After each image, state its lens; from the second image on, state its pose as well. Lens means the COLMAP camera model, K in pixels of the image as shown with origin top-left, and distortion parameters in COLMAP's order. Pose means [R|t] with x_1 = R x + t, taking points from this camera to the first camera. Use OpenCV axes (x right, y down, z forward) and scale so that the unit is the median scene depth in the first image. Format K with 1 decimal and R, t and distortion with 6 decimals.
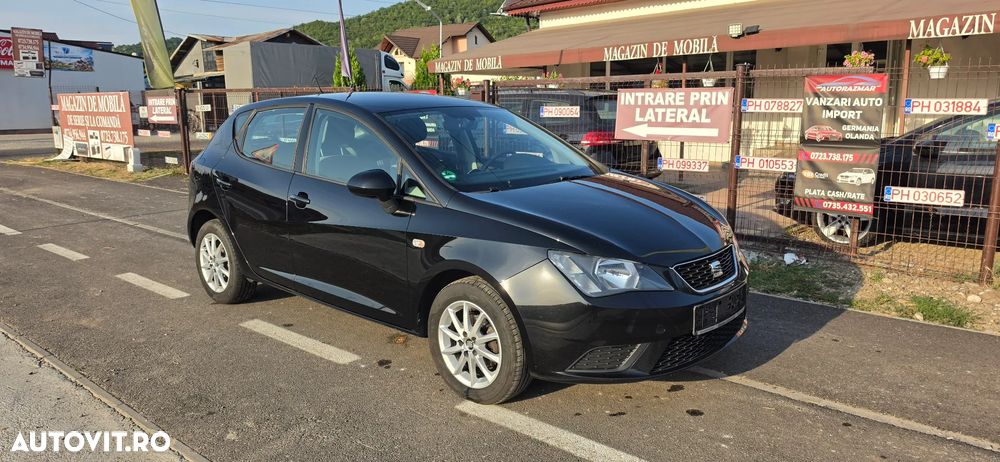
lens RADIAL K [[689.2, 0, 505.6], [0, 689.2, 241.3], [0, 0, 1]] dist [0.062302, -0.081866]
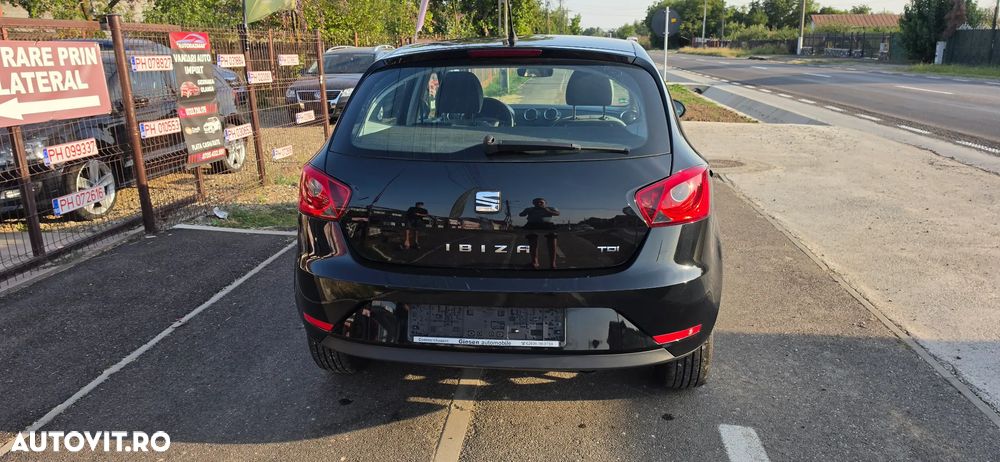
lens RADIAL K [[689.2, 0, 505.0], [0, 689.2, 227.5], [0, 0, 1]] dist [0.062302, -0.081866]
pose [[-0.571768, -0.189474, 0.798236, -0.572348], [0.186560, 0.917448, 0.351403, -0.205465], [-0.798922, 0.349840, -0.489220, 1.018925]]
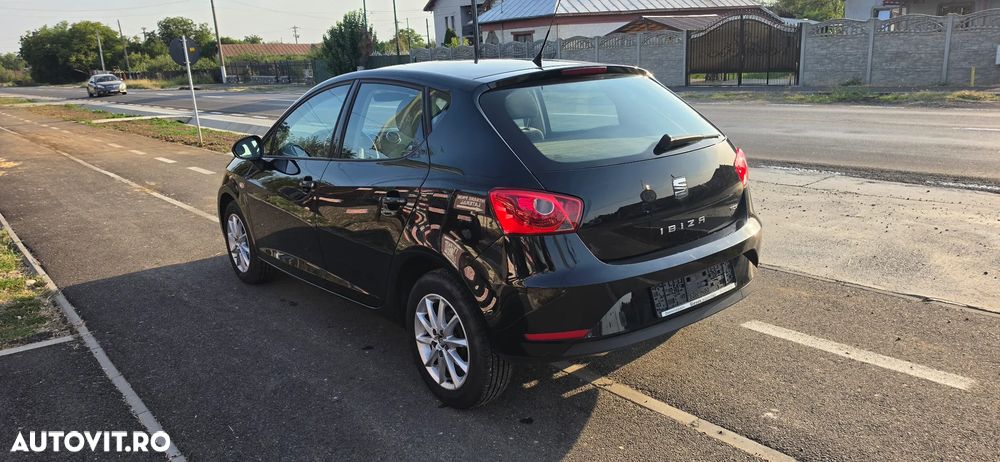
lens RADIAL K [[689.2, 0, 497.0], [0, 689.2, 235.0], [0, 0, 1]] dist [0.062302, -0.081866]
pose [[-0.983893, 0.017009, 0.177949, -0.256910], [0.094463, 0.894594, 0.436781, -0.266330], [-0.151763, 0.446555, -0.881792, 1.253631]]
